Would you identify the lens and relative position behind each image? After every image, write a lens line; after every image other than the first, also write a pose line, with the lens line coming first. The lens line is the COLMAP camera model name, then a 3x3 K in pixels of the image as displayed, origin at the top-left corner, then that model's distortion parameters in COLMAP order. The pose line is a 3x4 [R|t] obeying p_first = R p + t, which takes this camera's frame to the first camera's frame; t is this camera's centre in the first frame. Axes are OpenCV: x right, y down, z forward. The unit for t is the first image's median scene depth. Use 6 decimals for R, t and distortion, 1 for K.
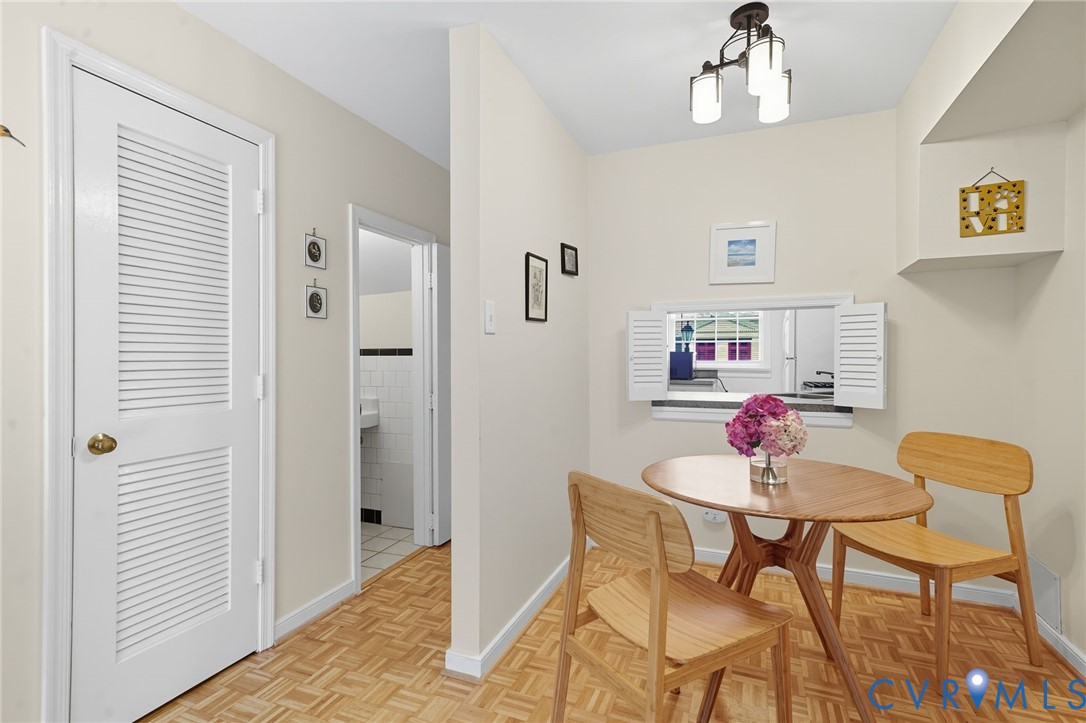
lens RADIAL K [[505.4, 0, 542.3], [0, 505.4, 359.6], [0, 0, 1]] dist [0.019895, 0.000250]
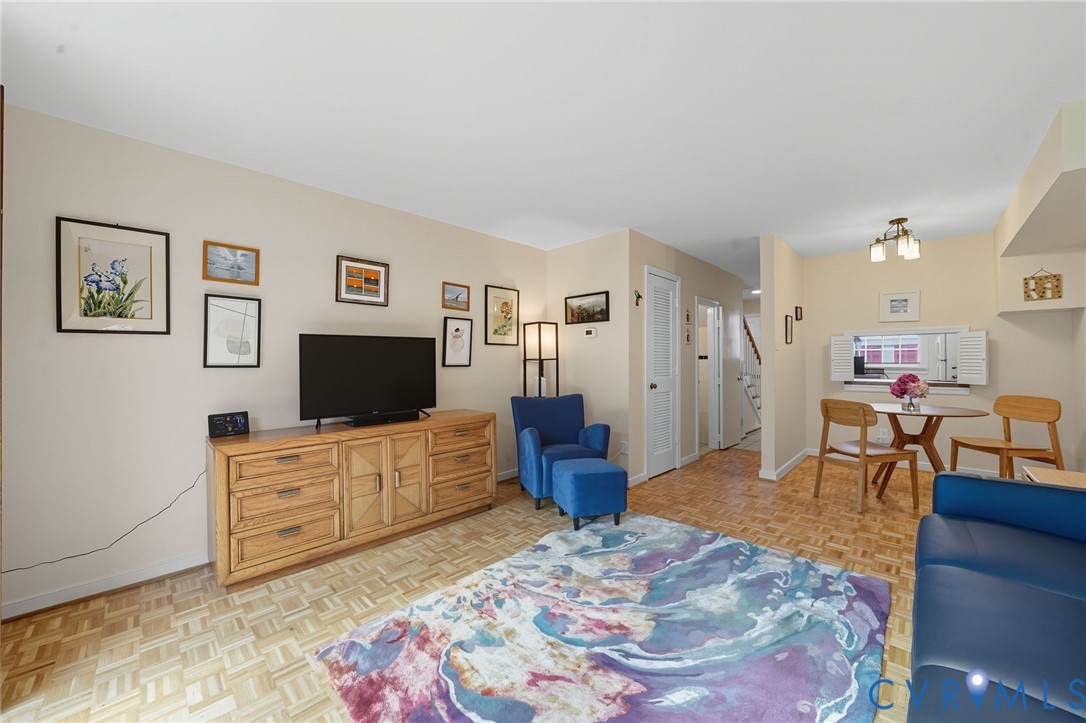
lens RADIAL K [[401.2, 0, 543.7], [0, 401.2, 358.0], [0, 0, 1]] dist [-0.013664, 0.001375]
pose [[0.931360, -0.004543, -0.364072, -0.436768], [-0.000802, 0.999894, -0.014528, 0.018811], [0.364099, 0.013823, 0.931258, -1.233546]]
